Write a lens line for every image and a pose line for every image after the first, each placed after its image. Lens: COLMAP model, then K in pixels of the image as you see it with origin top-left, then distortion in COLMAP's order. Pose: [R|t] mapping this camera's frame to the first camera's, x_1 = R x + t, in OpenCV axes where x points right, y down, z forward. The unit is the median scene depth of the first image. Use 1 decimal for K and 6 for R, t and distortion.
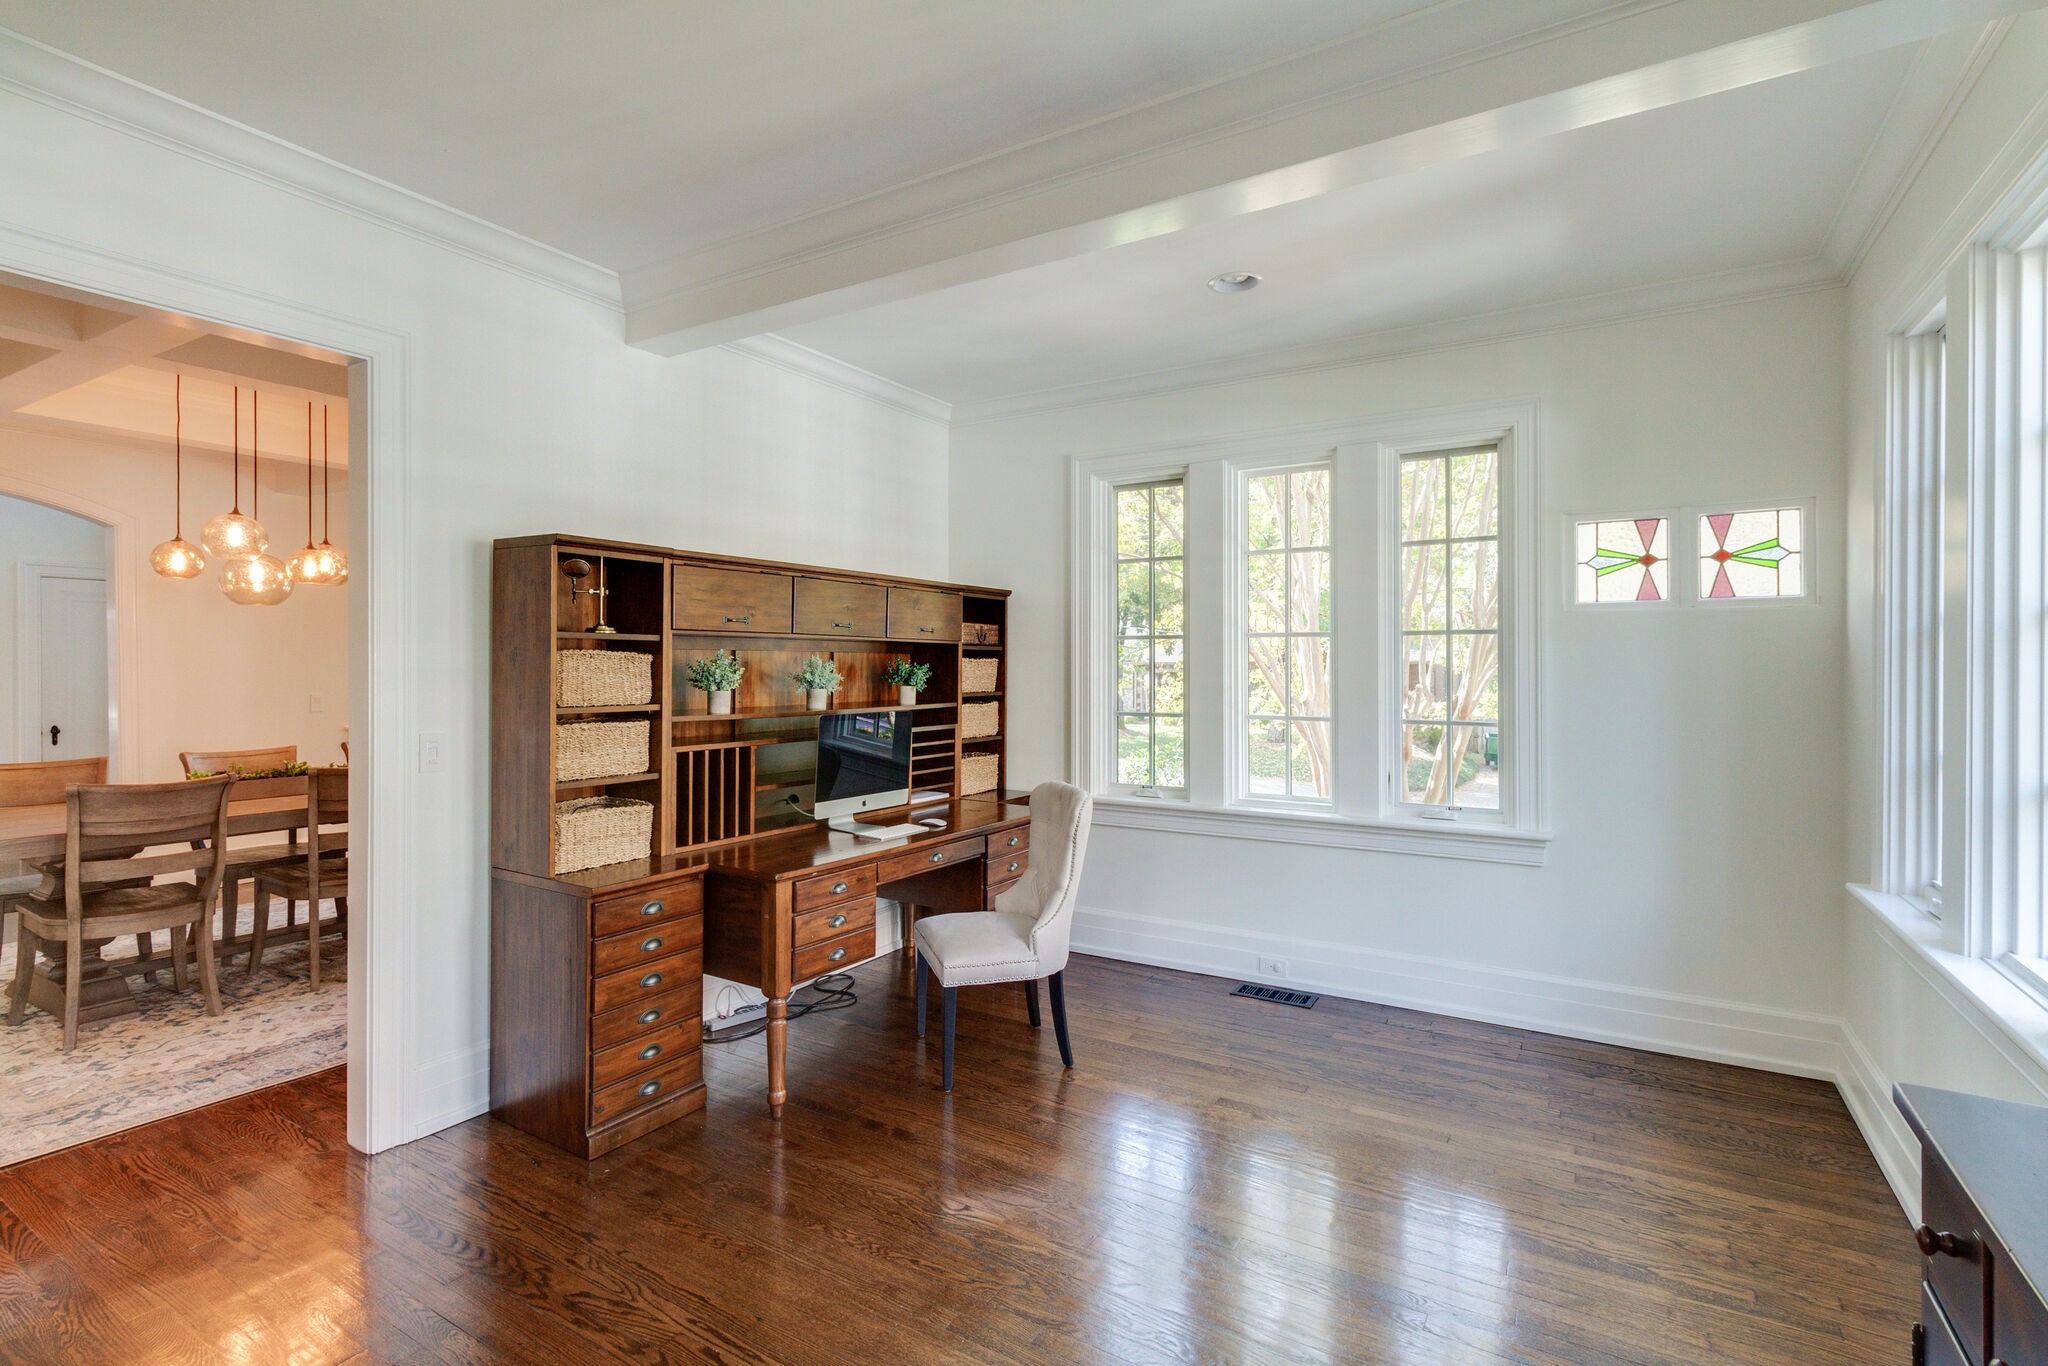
lens RADIAL K [[972.7, 0, 1023.0], [0, 972.7, 681.9], [0, 0, 1]] dist [0.002929, 0.000067]
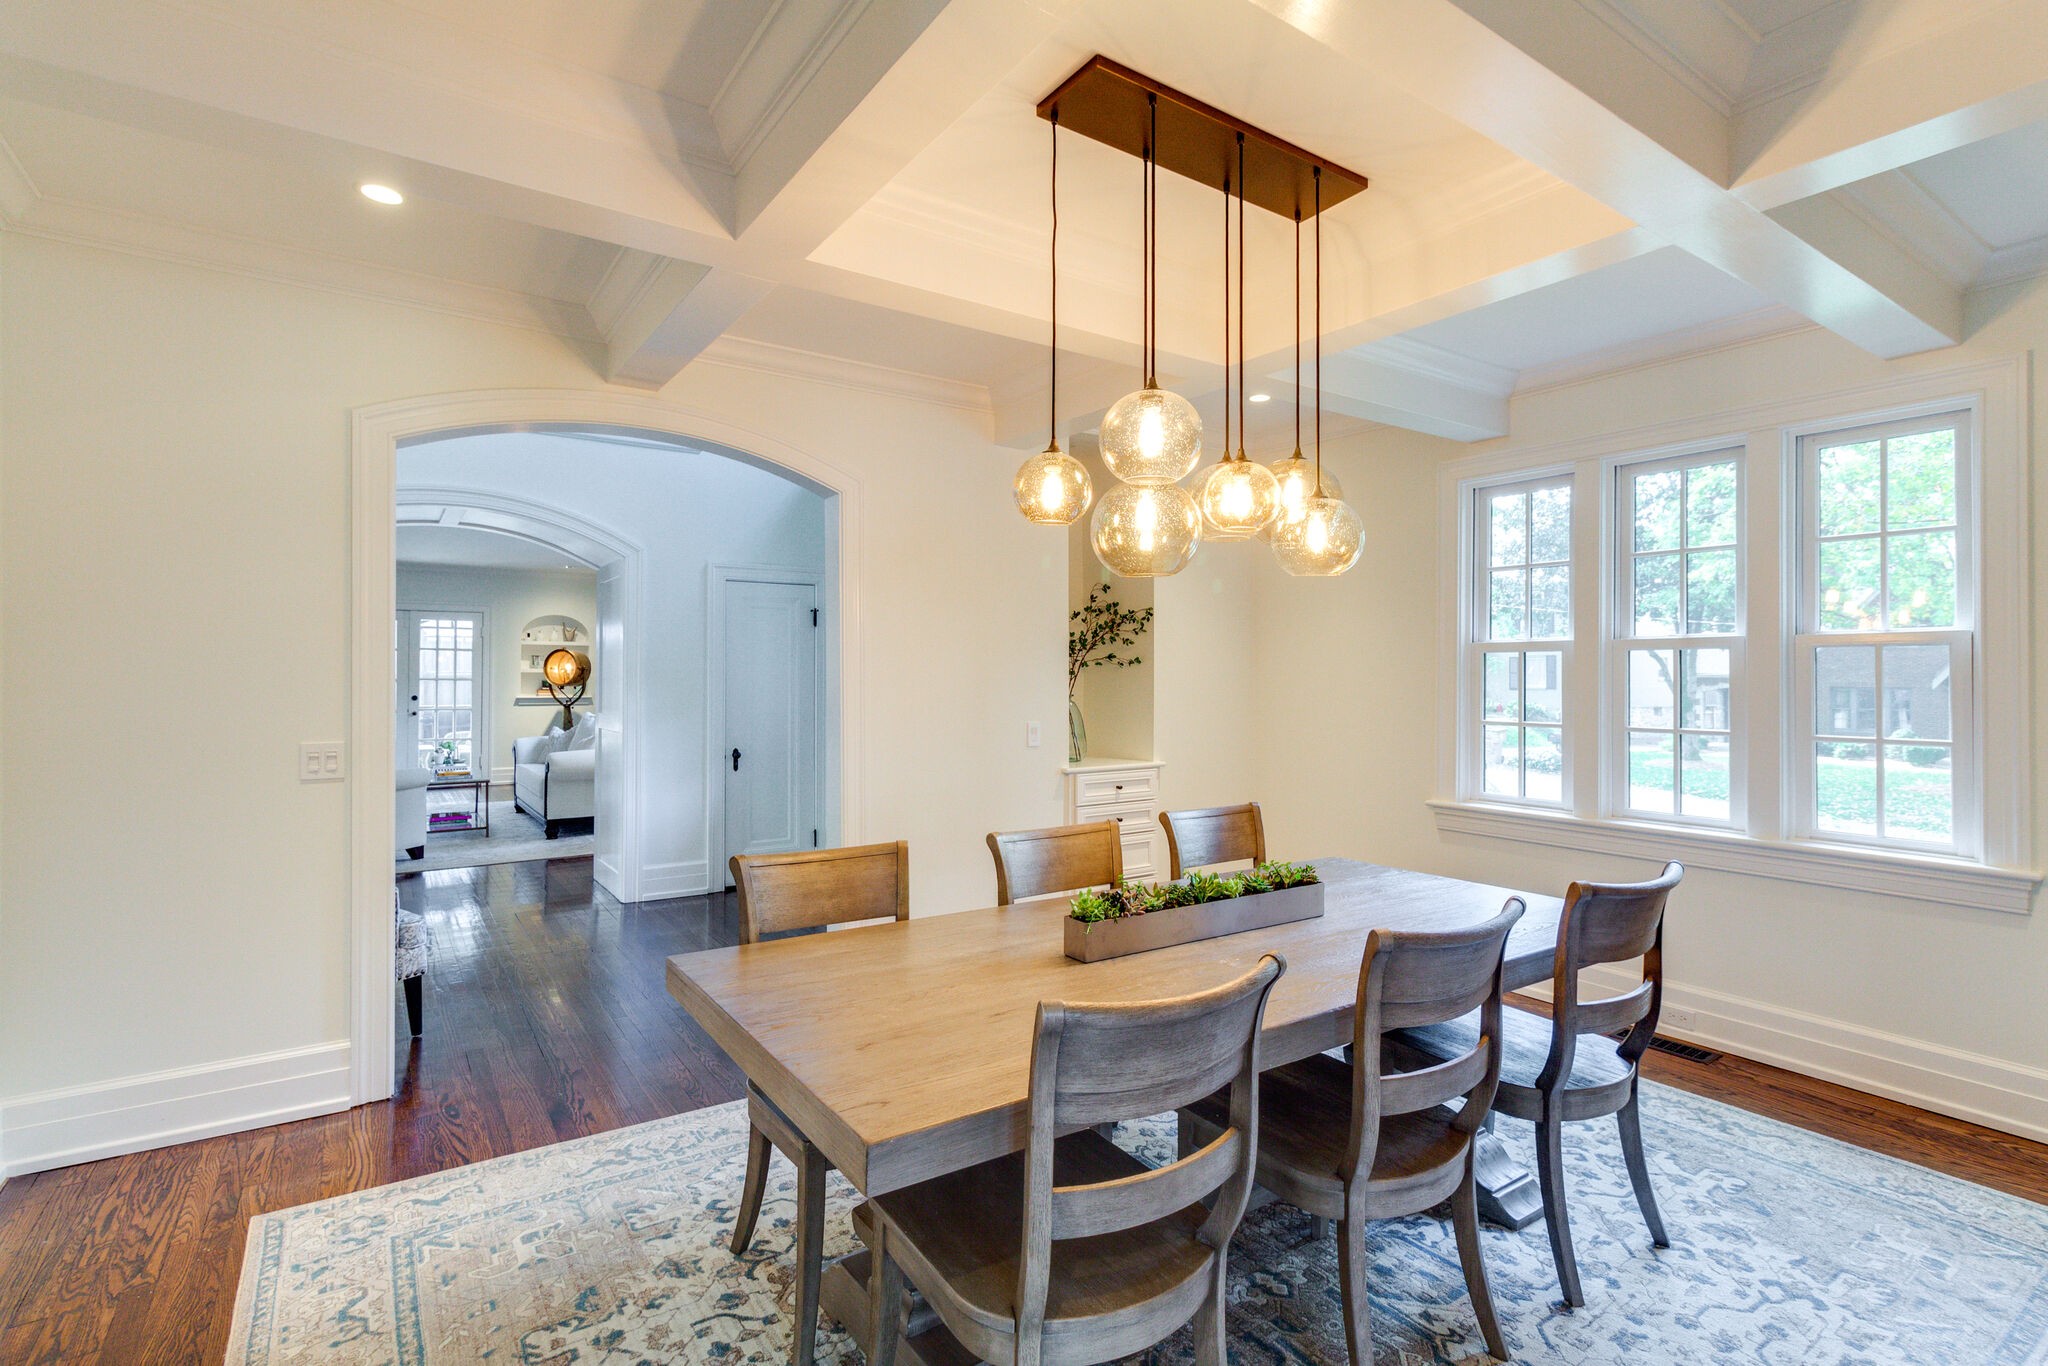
lens RADIAL K [[972.7, 0, 1023.7], [0, 972.7, 669.1], [0, 0, 1]] dist [0.002929, 0.000067]
pose [[0.911861, 0.002823, -0.410489, -0.624947], [-0.014678, 0.999561, -0.025732, -0.011796], [0.410236, 0.029489, 0.911503, 0.483429]]
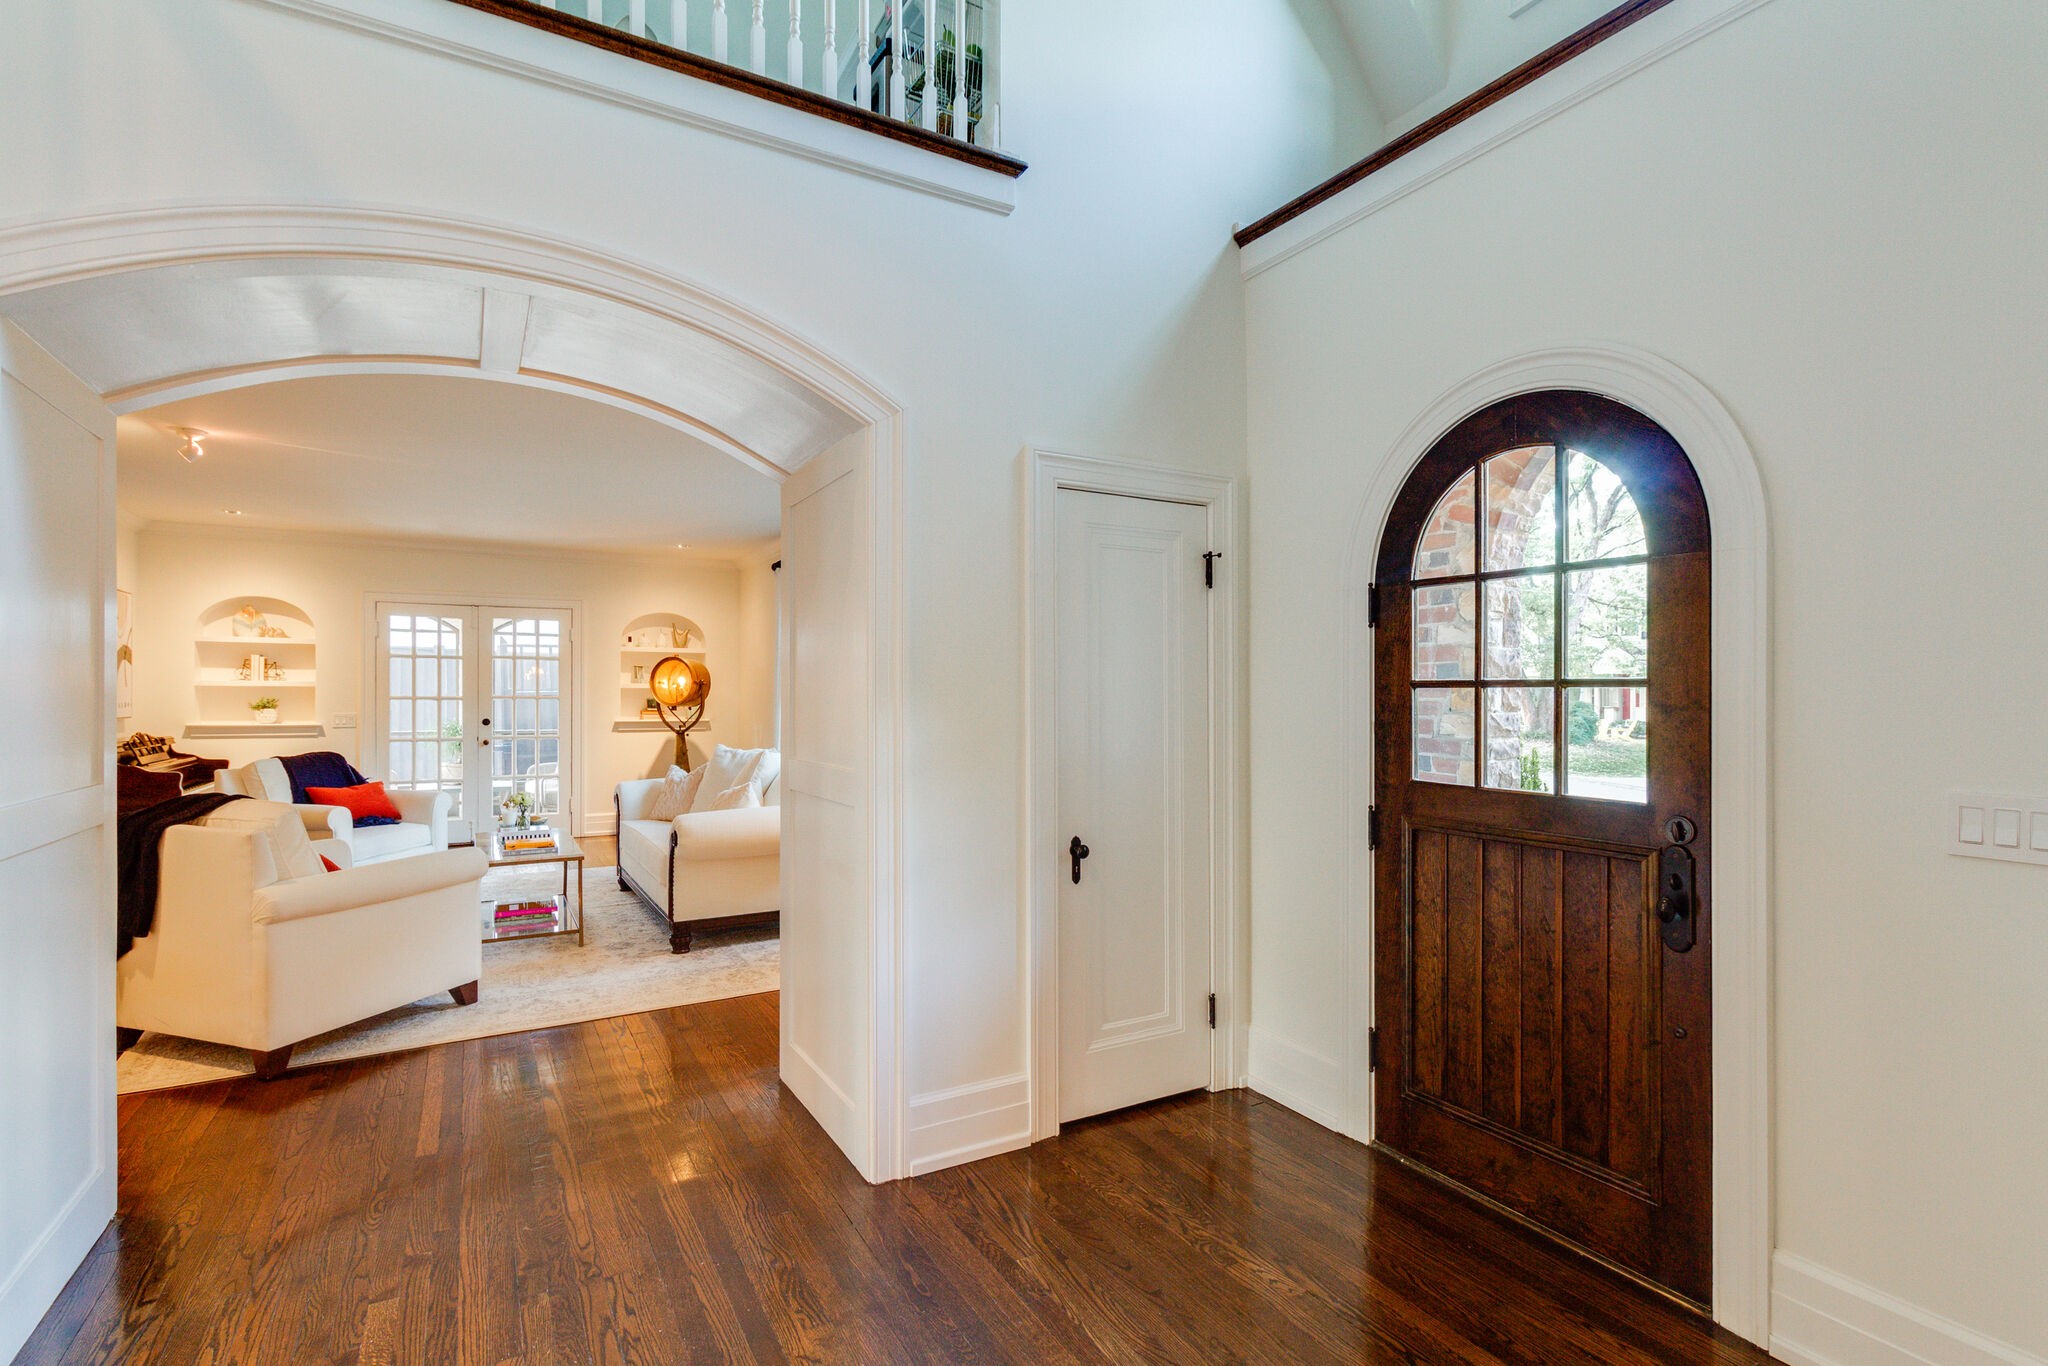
lens RADIAL K [[972.7, 0, 1022.1], [0, 972.7, 692.6], [0, 0, 1]] dist [0.002929, 0.000067]
pose [[0.879573, 0.003713, -0.475749, -1.266511], [-0.014676, 0.999705, -0.019330, -0.014948], [0.475537, 0.023984, 0.879369, 0.958604]]
